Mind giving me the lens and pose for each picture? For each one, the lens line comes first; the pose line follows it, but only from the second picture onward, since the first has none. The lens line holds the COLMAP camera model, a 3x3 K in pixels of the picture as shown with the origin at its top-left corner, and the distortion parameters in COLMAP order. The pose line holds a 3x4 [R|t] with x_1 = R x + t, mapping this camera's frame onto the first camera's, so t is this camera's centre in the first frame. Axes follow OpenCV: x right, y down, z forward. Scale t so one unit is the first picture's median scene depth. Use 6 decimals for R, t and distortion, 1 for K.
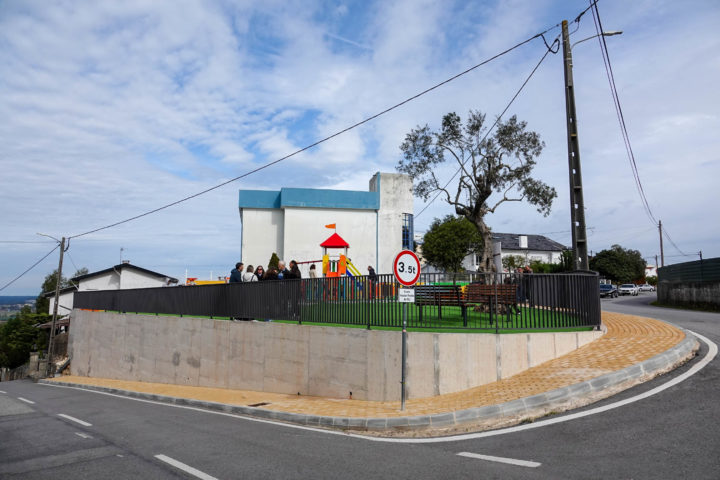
lens RADIAL K [[509.9, 0, 373.7], [0, 509.9, 262.8], [0, 0, 1]] dist [0.026754, 0.001942]
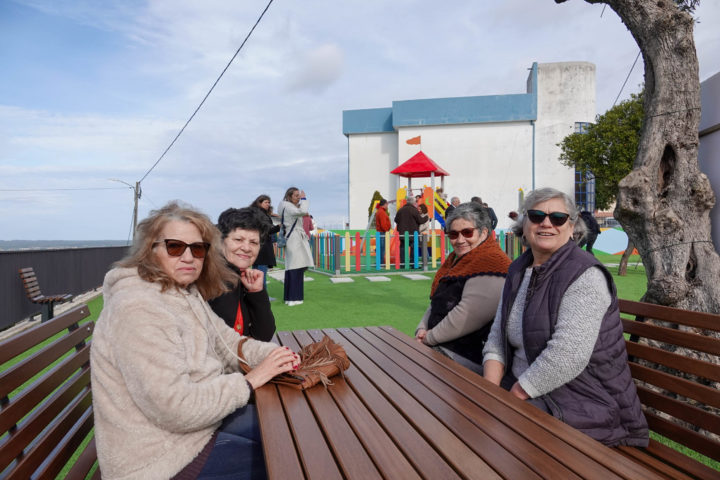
lens RADIAL K [[512.1, 0, 352.3], [0, 512.1, 243.3], [0, 0, 1]] dist [-0.001370, 0.001325]
pose [[0.908469, 0.004253, -0.417931, 0.134381], [0.026330, 0.997380, 0.067383, 0.009300], [0.417123, -0.072219, 0.905976, 0.525190]]
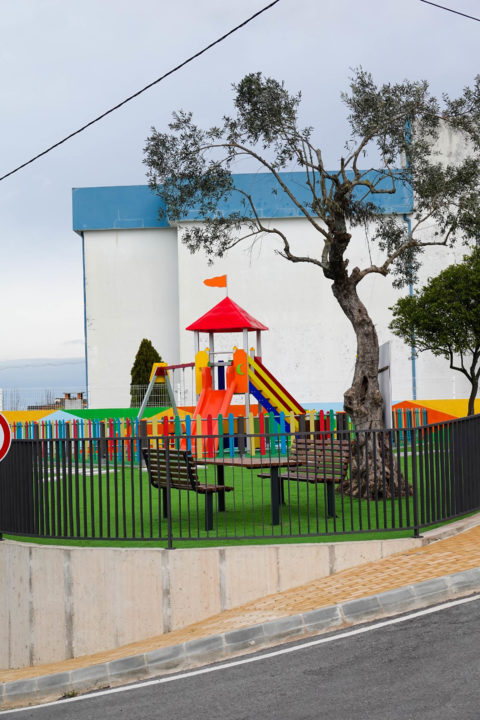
lens RADIAL K [[1452.8, 0, 240.0], [0, 1452.8, 360.0], [0, 0, 1]] dist [0.029885, 0.324881]
pose [[0.963514, -0.035403, -0.265306, 0.324246], [0.042538, 0.998870, 0.021195, -0.040022], [0.264255, -0.031707, 0.963931, -0.205668]]
